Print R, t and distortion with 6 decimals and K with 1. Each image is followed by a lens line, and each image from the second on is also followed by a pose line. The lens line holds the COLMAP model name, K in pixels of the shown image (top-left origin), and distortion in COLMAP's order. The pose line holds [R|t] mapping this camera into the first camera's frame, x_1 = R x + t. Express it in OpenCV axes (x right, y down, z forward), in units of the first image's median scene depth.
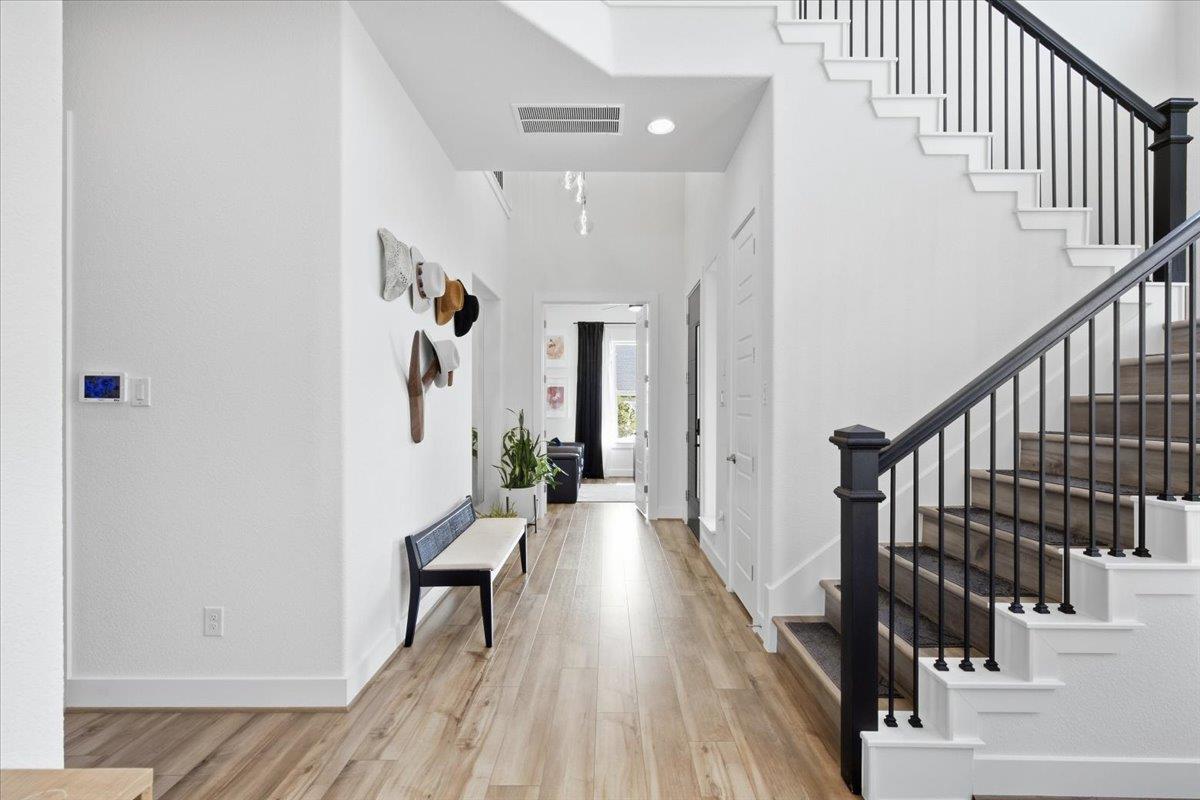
lens RADIAL K [[543.7, 0, 605.5], [0, 543.7, 402.0], [0, 0, 1]] dist [-0.000317, 0.000275]
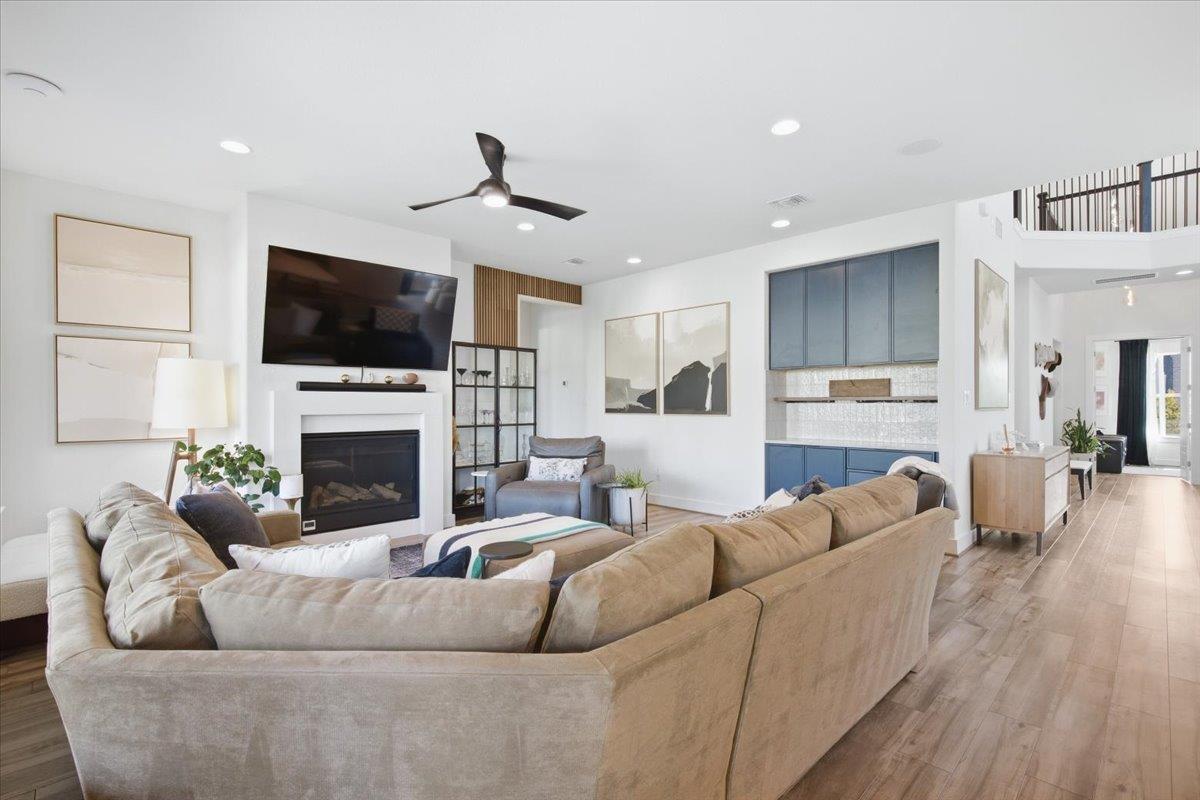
lens RADIAL K [[543.7, 0, 605.5], [0, 543.7, 402.0], [0, 0, 1]] dist [-0.000317, 0.000275]
pose [[0.702827, -0.003343, -0.711353, 0.020202], [0.001290, 0.999993, -0.003425, -0.001212], [0.711360, 0.001489, 0.702826, -1.805633]]
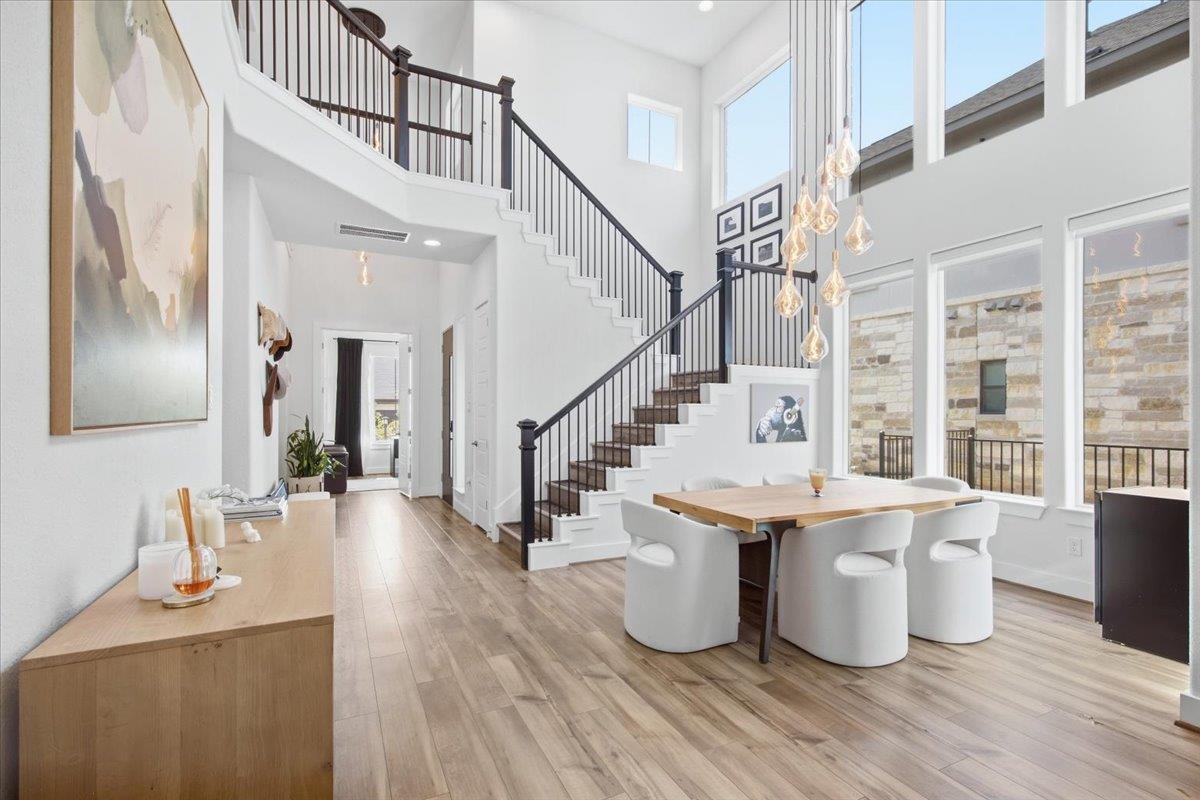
lens RADIAL K [[550.5, 0, 605.8], [0, 550.5, 406.1], [0, 0, 1]] dist [-0.000894, 0.000131]
pose [[0.895059, 0.001229, 0.445947, -0.150558], [0.000507, 0.999993, -0.003773, -0.002114], [-0.445948, 0.003603, 0.895051, -0.646575]]
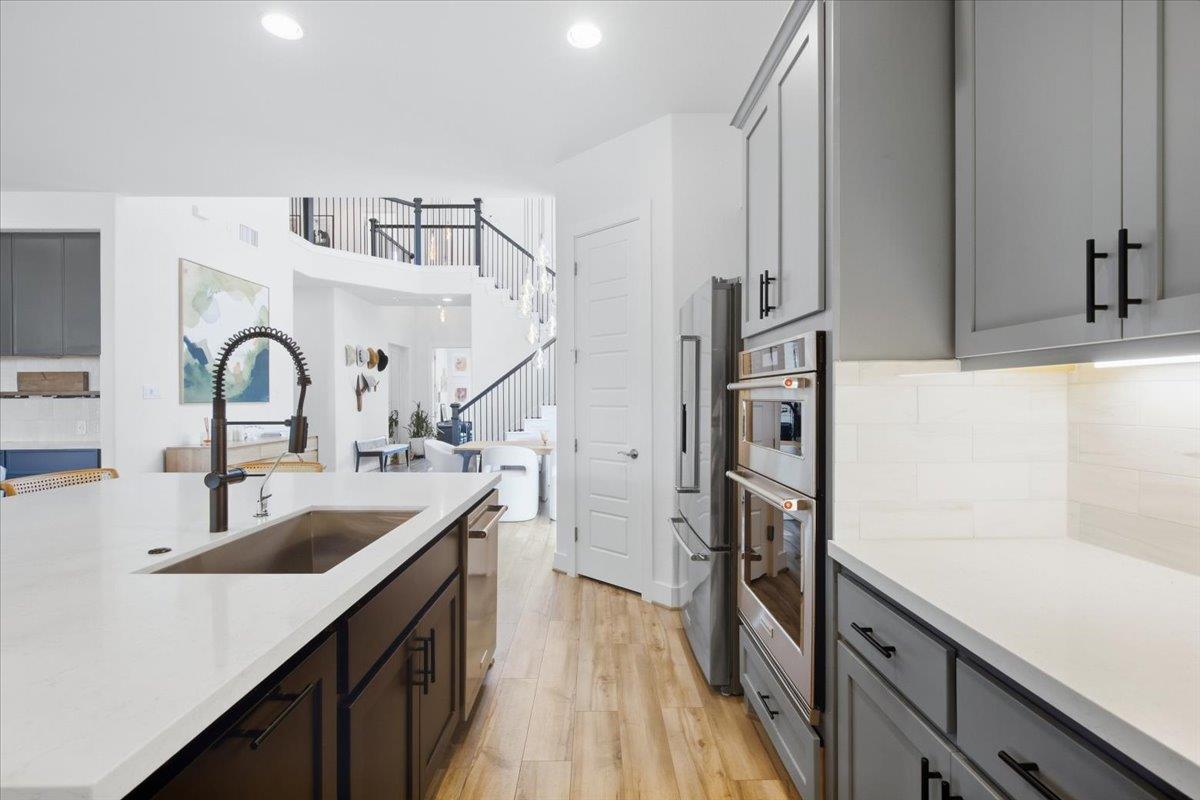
lens RADIAL K [[543.7, 0, 605.5], [0, 543.7, 402.0], [0, 0, 1]] dist [-0.000317, 0.000275]
pose [[0.999616, -0.005877, 0.027062, 0.743693], [0.005596, 0.999930, 0.010420, -0.000146], [-0.027122, -0.010265, 0.999579, -1.632510]]
